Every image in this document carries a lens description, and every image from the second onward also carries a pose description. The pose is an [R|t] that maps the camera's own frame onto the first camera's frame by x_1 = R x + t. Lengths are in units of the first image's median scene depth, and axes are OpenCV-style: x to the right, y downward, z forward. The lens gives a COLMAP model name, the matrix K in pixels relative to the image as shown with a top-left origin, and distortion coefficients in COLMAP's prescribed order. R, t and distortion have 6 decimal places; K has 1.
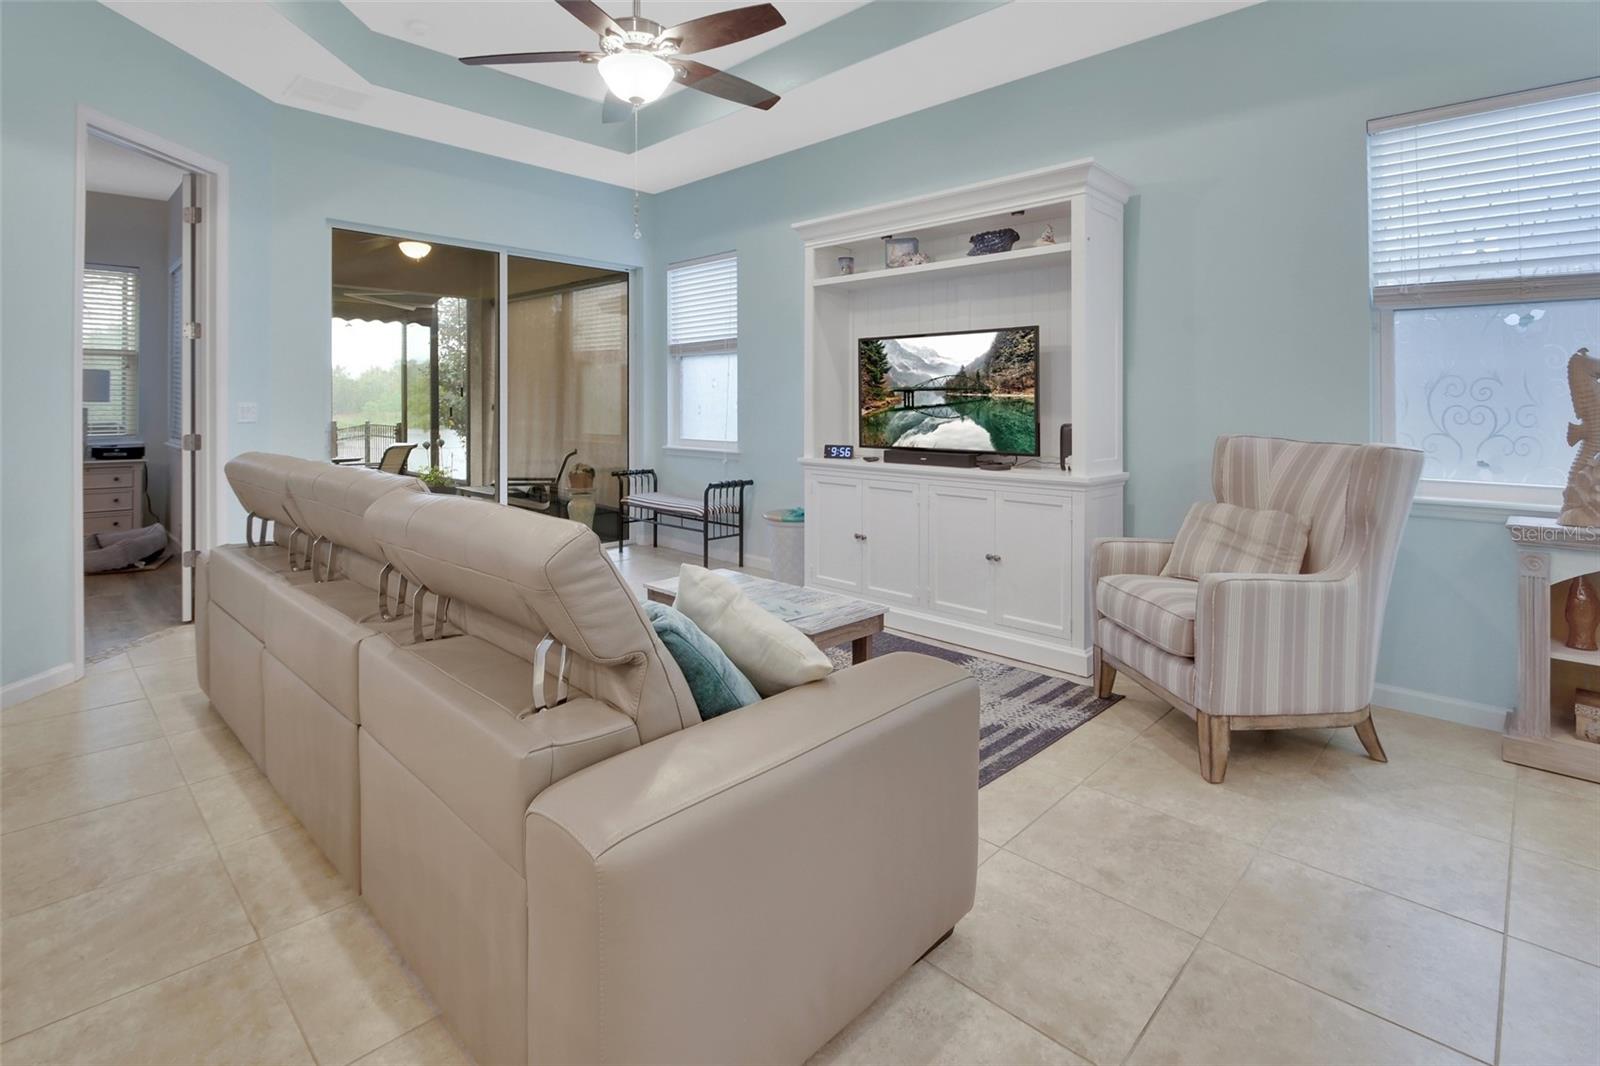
lens RADIAL K [[770.1, 0, 797.6], [0, 770.1, 407.7], [0, 0, 1]] dist [-0.006043, 0.000022]
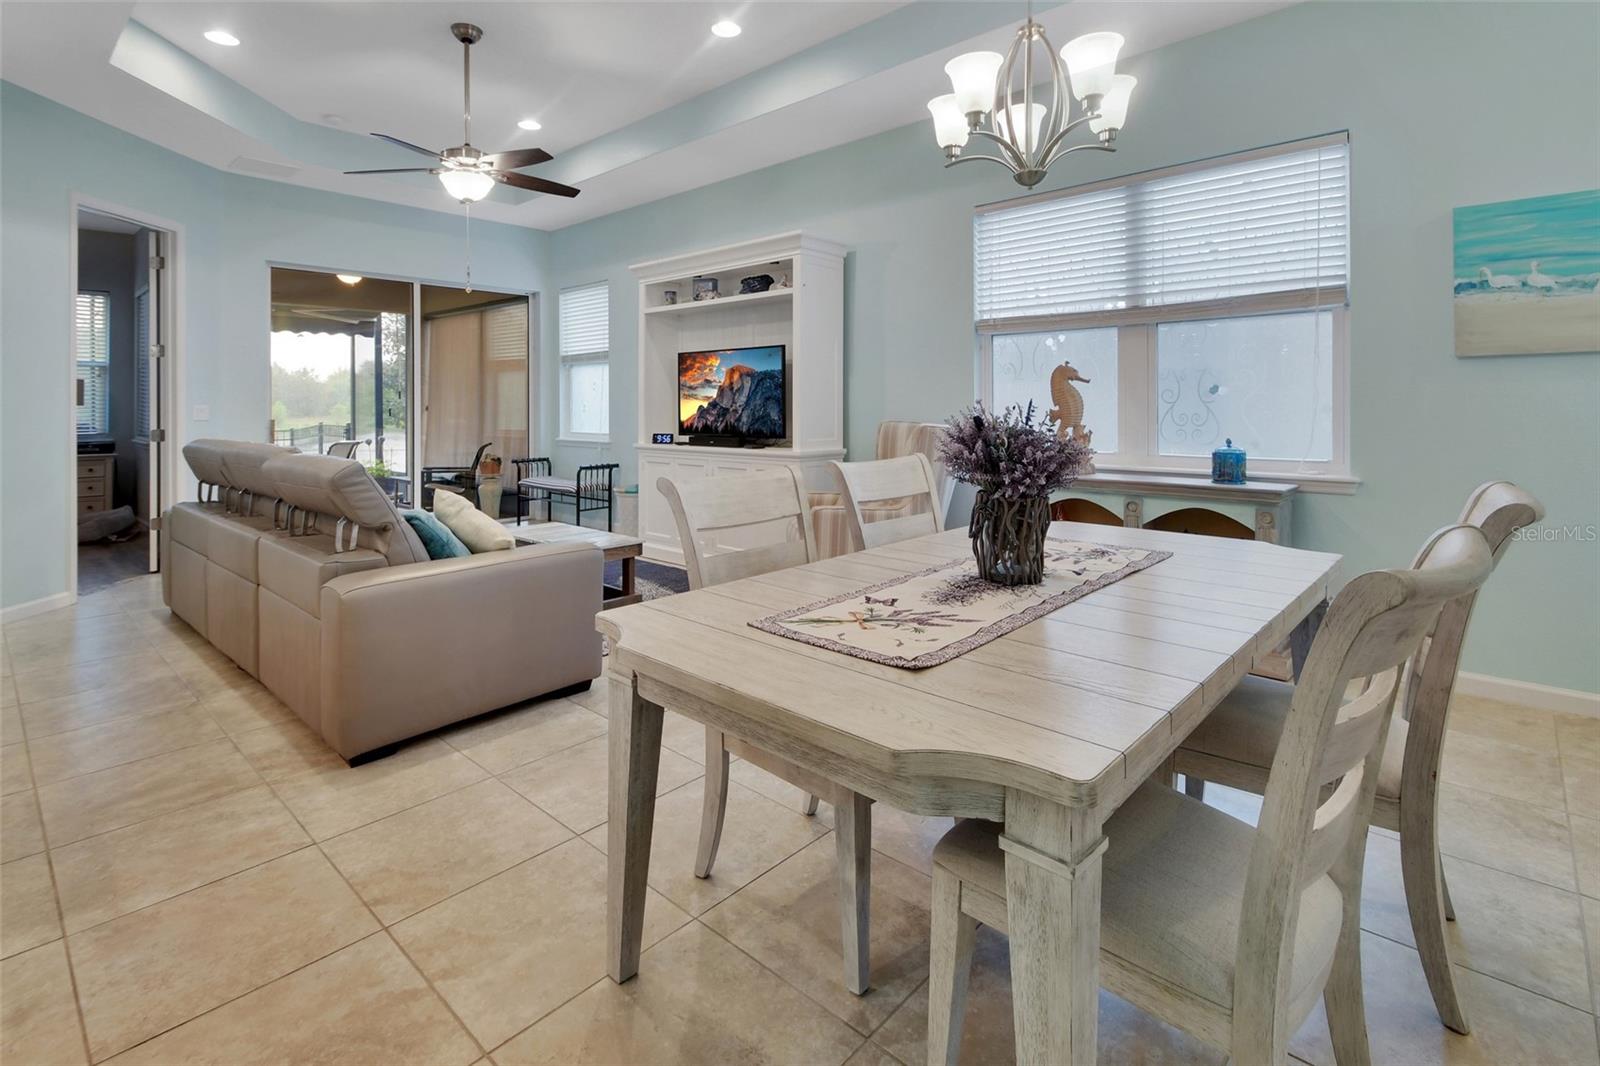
lens RADIAL K [[758.2, 0, 791.3], [0, 758.2, 399.3], [0, 0, 1]] dist [0.011309, -0.000913]
pose [[0.999559, -0.009161, 0.028230, 0.237993], [0.009433, 0.999910, -0.009528, 0.004293], [-0.028140, 0.009790, 0.999556, -0.311177]]
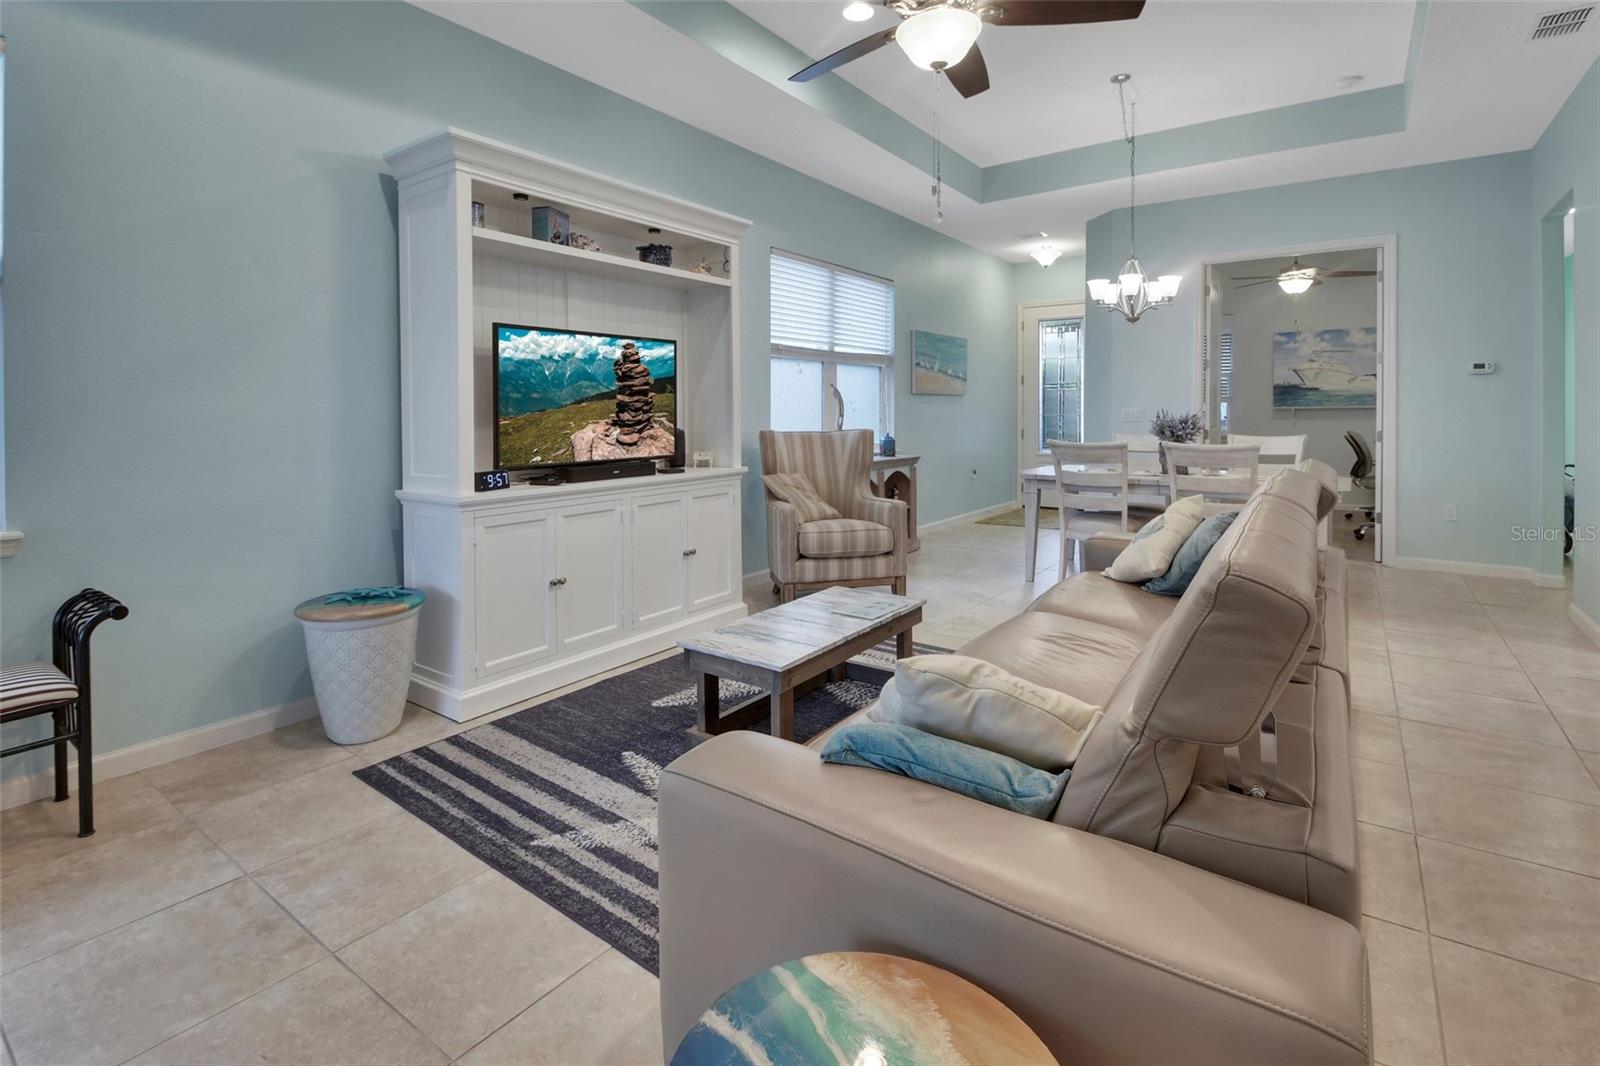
lens RADIAL K [[753.7, 0, 792.8], [0, 753.7, 422.2], [0, 0, 1]] dist [0.000311, -0.000909]
pose [[-0.129717, -0.020742, 0.991334, -0.668381], [0.005882, 0.999747, 0.021688, -0.009643], [-0.991534, 0.008645, -0.129562, 0.811932]]
